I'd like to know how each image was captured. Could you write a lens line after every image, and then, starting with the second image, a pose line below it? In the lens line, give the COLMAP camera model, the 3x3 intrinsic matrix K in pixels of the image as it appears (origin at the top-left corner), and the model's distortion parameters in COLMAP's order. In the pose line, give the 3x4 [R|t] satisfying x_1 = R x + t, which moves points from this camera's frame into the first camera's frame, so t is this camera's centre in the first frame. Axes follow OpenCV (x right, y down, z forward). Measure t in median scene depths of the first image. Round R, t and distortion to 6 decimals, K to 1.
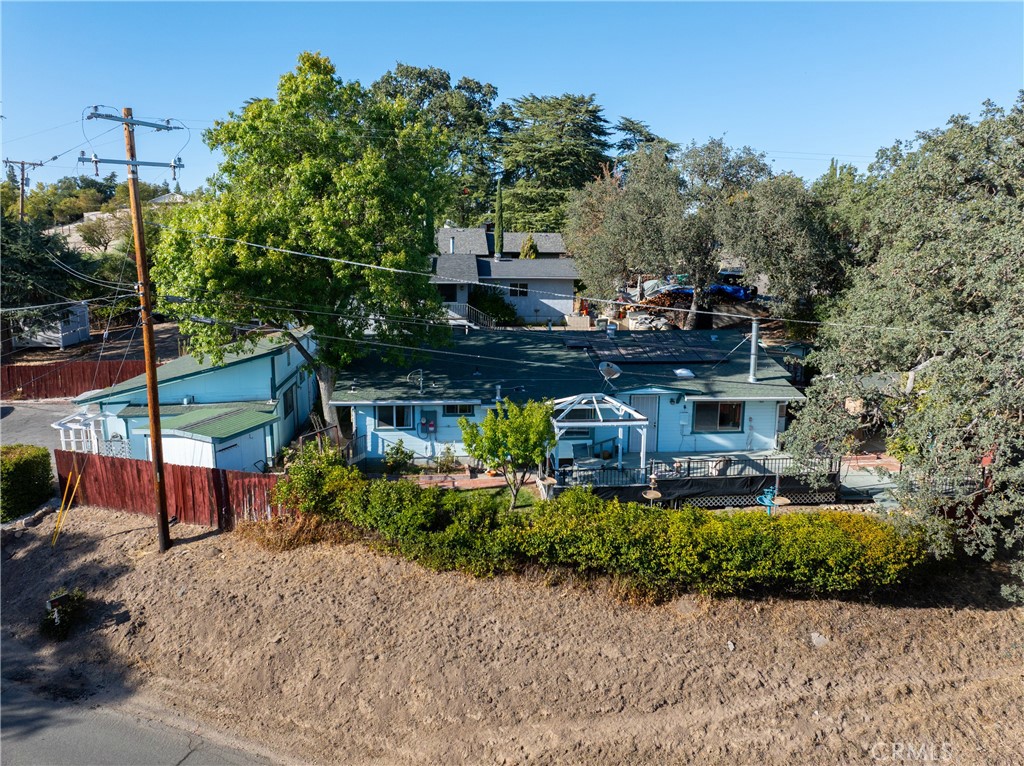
lens RADIAL K [[706.2, 0, 512.0], [0, 706.2, 383.0], [0, 0, 1]] dist [-0.007640, -0.086263]
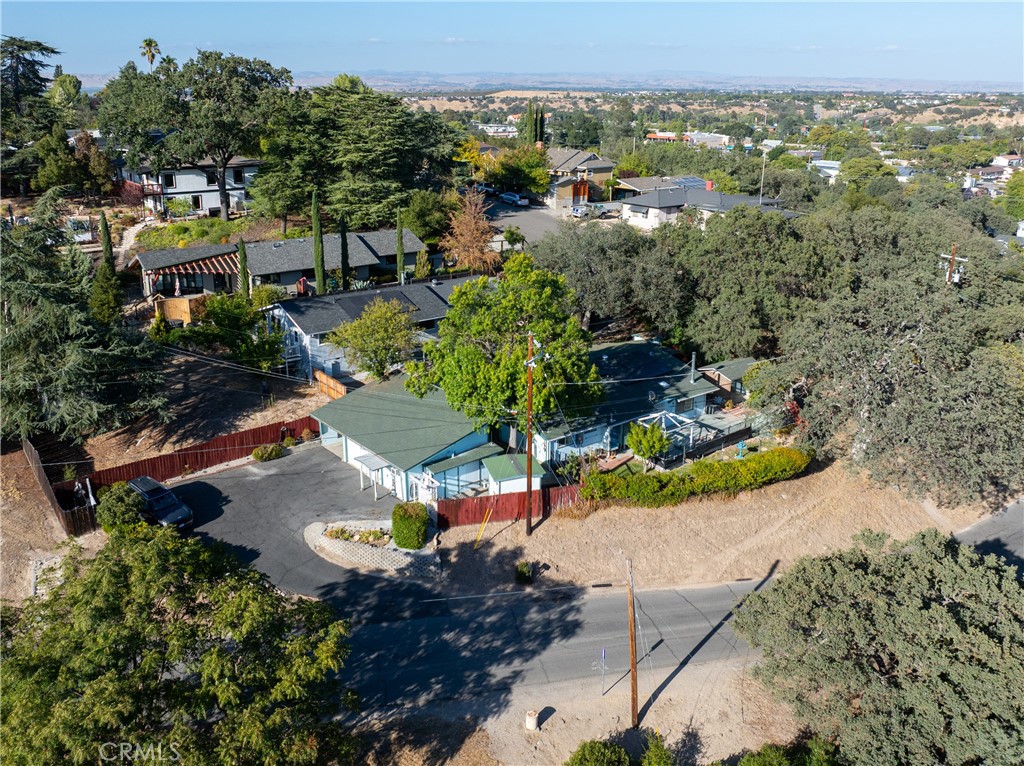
lens RADIAL K [[876.0, 0, 510.9], [0, 876.0, 342.7], [0, 0, 1]] dist [-0.008414, -0.068935]
pose [[0.854557, -0.151972, 0.496625, -1.945710], [0.097150, 0.986127, 0.134594, -0.739582], [-0.510190, -0.066771, 0.857466, -1.254573]]
